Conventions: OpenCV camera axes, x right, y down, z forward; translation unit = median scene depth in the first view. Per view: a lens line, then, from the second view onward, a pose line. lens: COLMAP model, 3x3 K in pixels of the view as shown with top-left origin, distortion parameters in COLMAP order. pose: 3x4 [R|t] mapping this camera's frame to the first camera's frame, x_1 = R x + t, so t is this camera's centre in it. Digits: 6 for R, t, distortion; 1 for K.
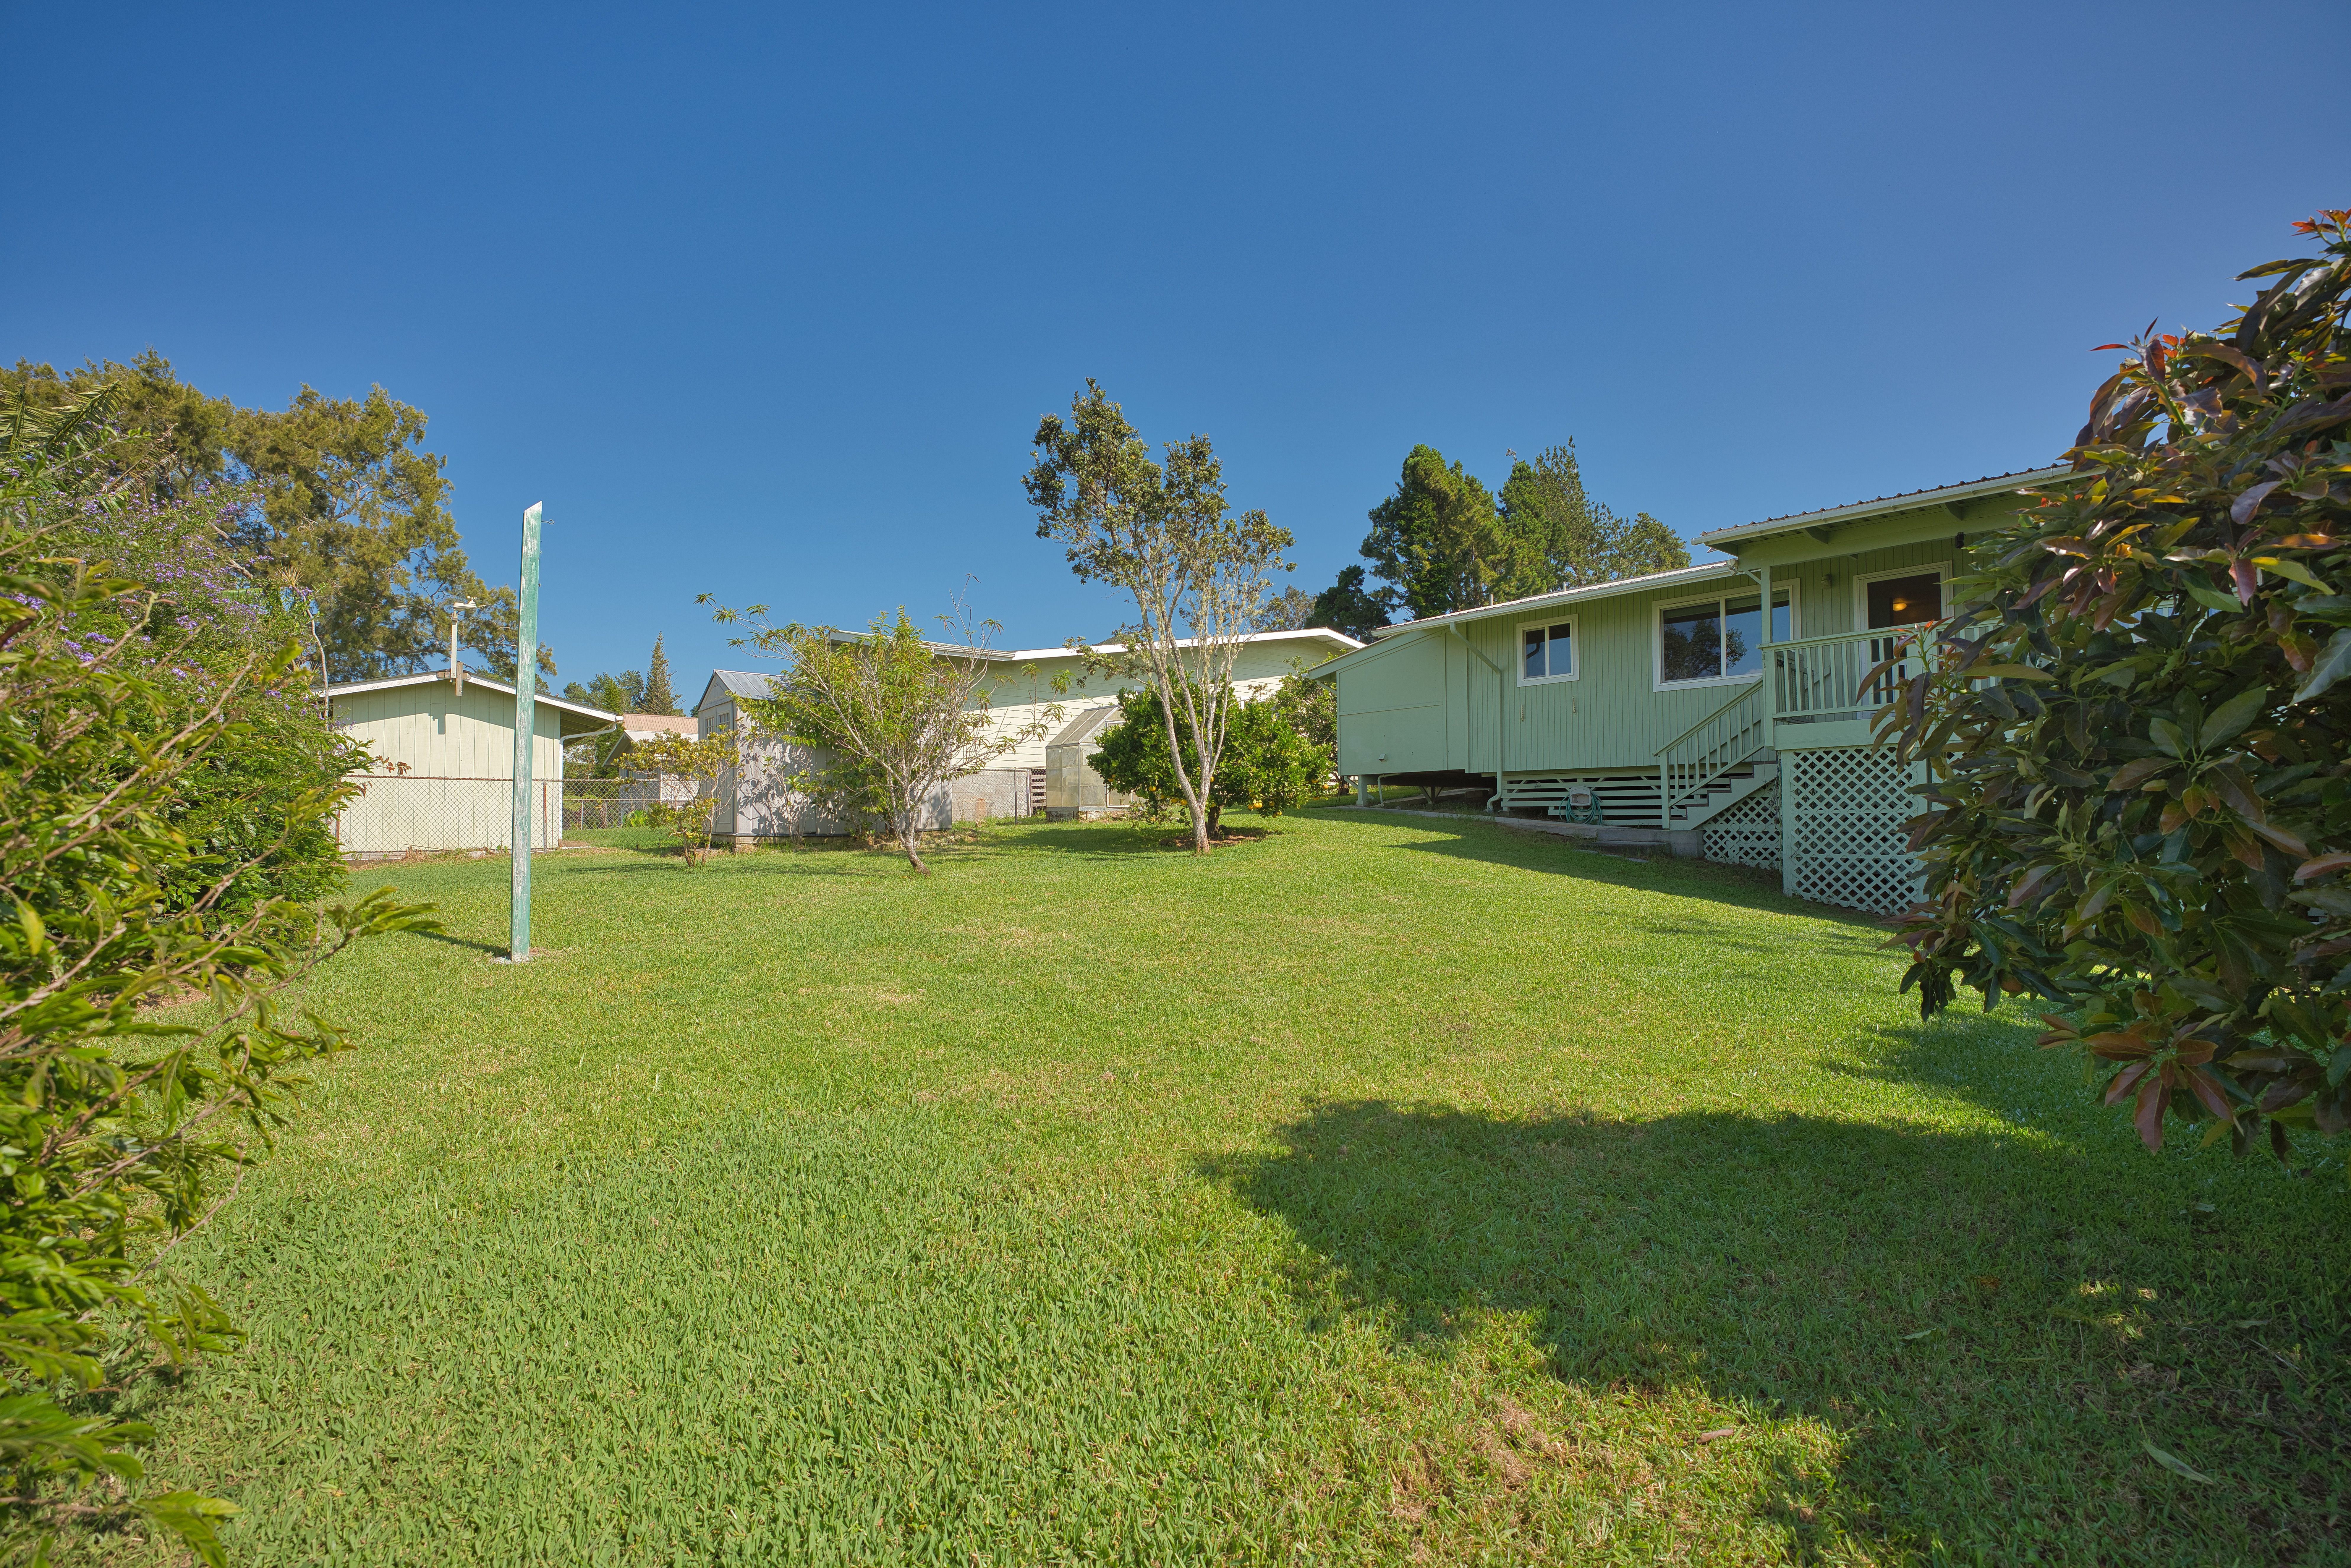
lens RADIAL K [[952.3, 0, 1174.8], [0, 952.3, 780.5], [0, 0, 1]] dist [-0.024210, 0.000565]
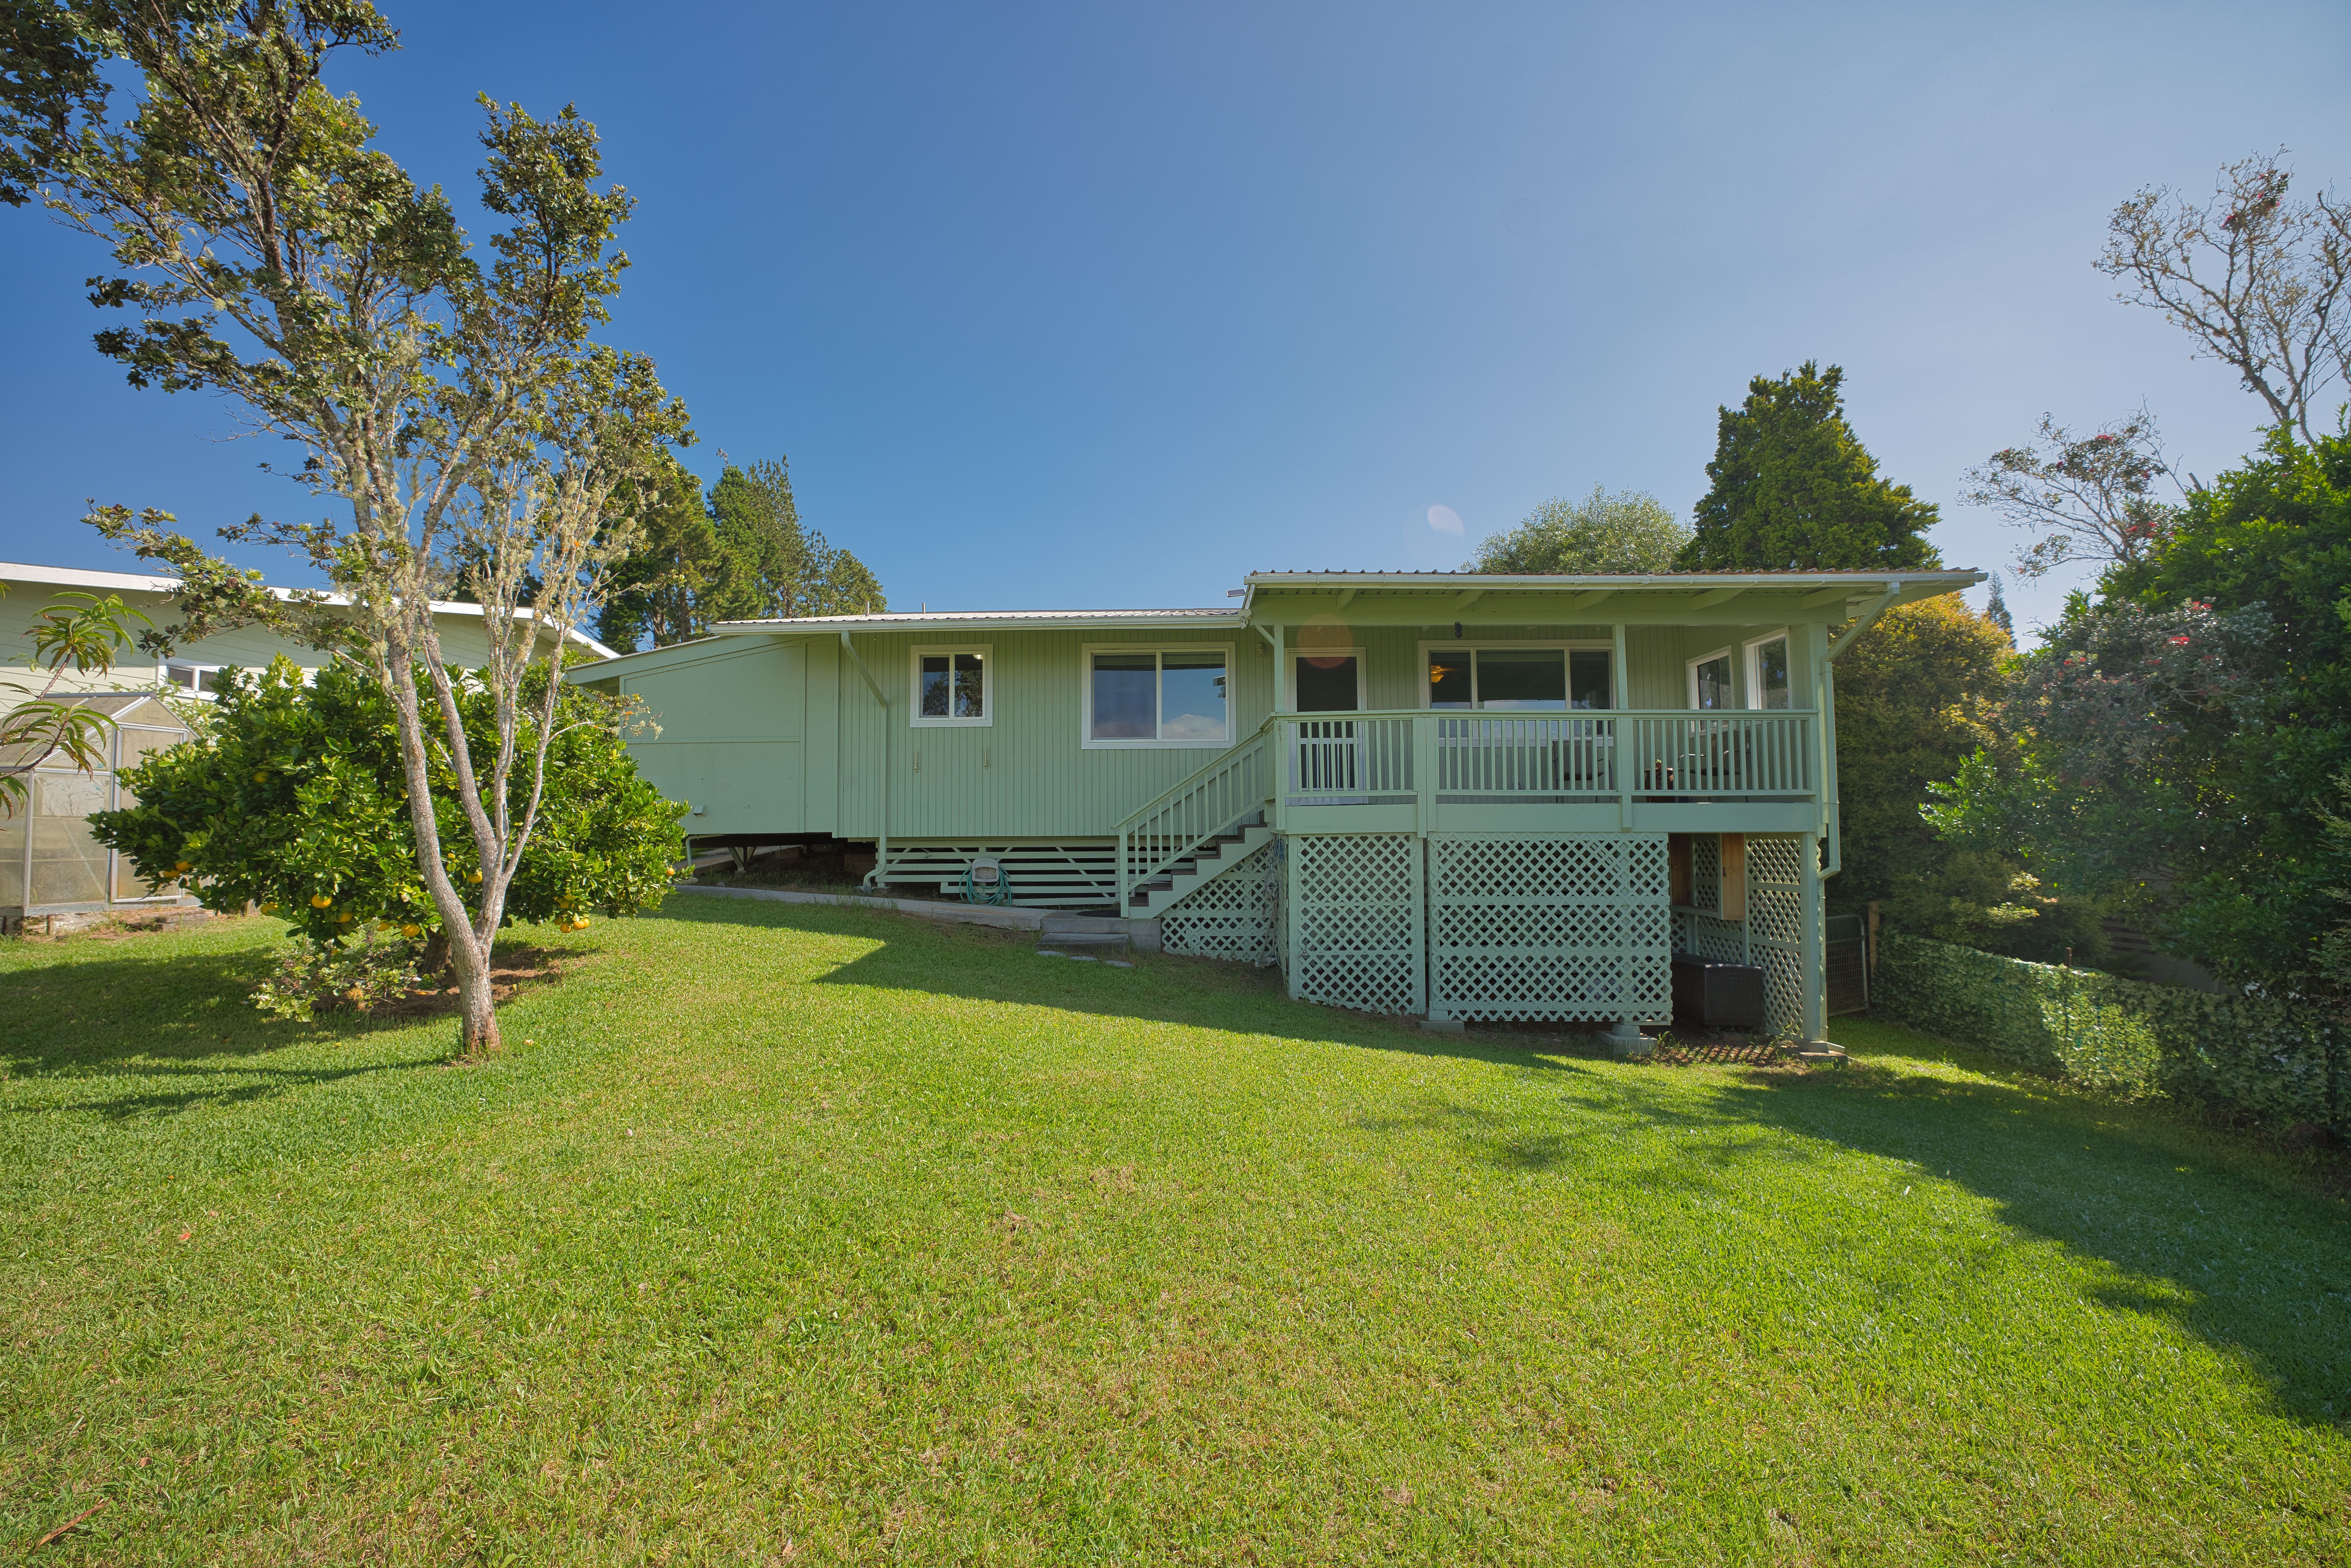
lens RADIAL K [[952.3, 0, 1166.5], [0, 952.3, 790.1], [0, 0, 1]] dist [-0.024210, 0.000565]
pose [[0.676305, 0.035622, 0.735760, -0.077977], [-0.022789, 0.999364, -0.027437, -0.039963], [-0.736269, 0.001789, 0.676687, 0.417812]]
